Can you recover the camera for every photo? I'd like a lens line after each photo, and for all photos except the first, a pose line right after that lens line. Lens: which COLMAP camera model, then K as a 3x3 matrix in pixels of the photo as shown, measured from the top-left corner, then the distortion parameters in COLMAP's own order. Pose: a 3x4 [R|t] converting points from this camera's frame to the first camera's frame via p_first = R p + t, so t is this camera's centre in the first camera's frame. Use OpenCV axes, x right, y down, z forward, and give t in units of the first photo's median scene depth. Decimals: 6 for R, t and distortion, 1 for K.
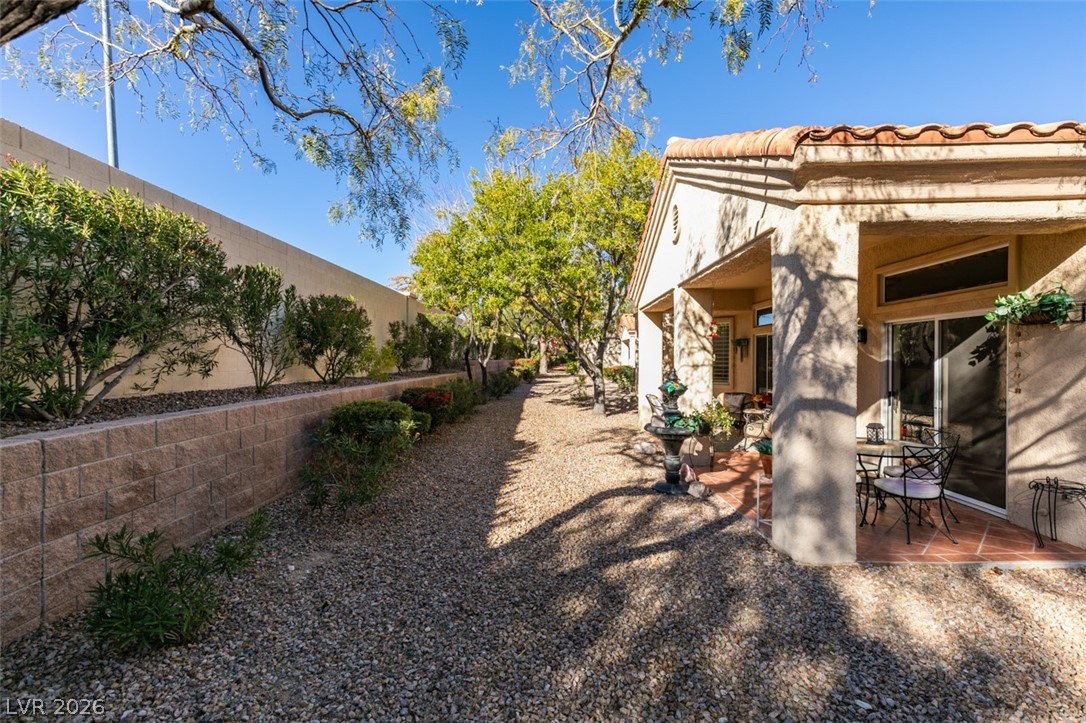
lens RADIAL K [[481.5, 0, 542.4], [0, 481.5, 363.2], [0, 0, 1]] dist [0.003722, -0.001509]
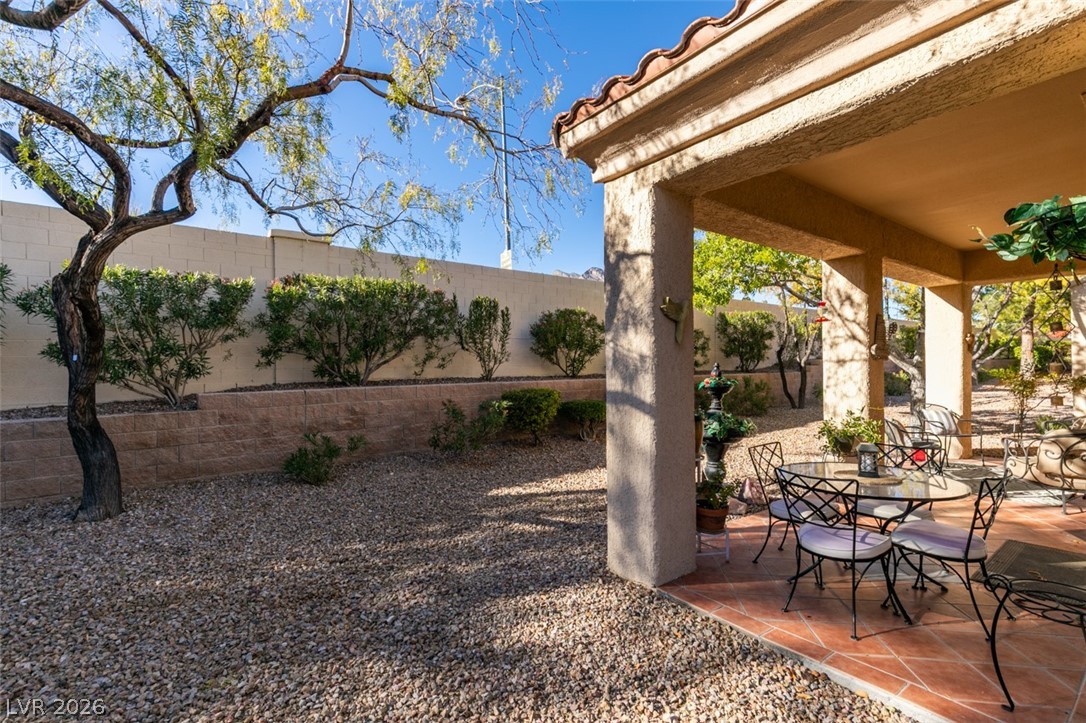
lens RADIAL K [[481.5, 0, 542.8], [0, 481.5, 363.1], [0, 0, 1]] dist [0.003722, -0.001509]
pose [[0.621147, -0.003760, -0.783685, 1.175435], [-0.000428, 0.999987, -0.005136, 0.024001], [0.783694, 0.003526, 0.621137, 0.319863]]
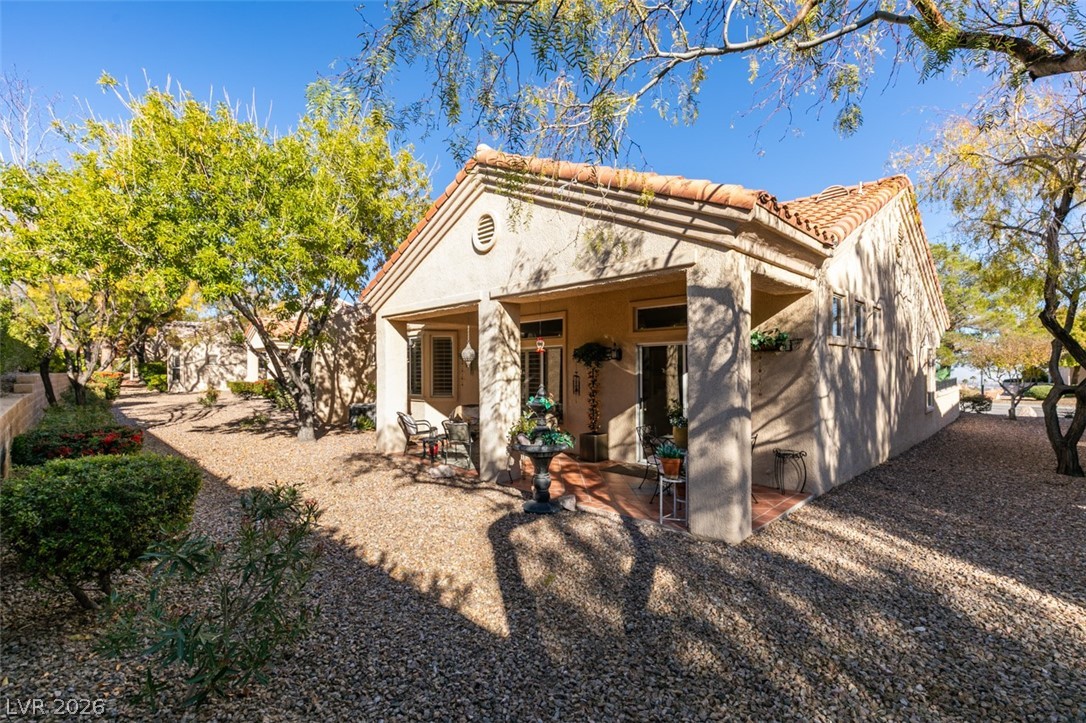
lens RADIAL K [[481.5, 0, 541.9], [0, 481.5, 362.8], [0, 0, 1]] dist [0.003722, -0.001509]
pose [[0.695534, 0.010061, 0.718422, -0.663857], [0.006845, 0.999764, -0.020628, -0.018161], [-0.718460, 0.019265, 0.695301, 0.492048]]
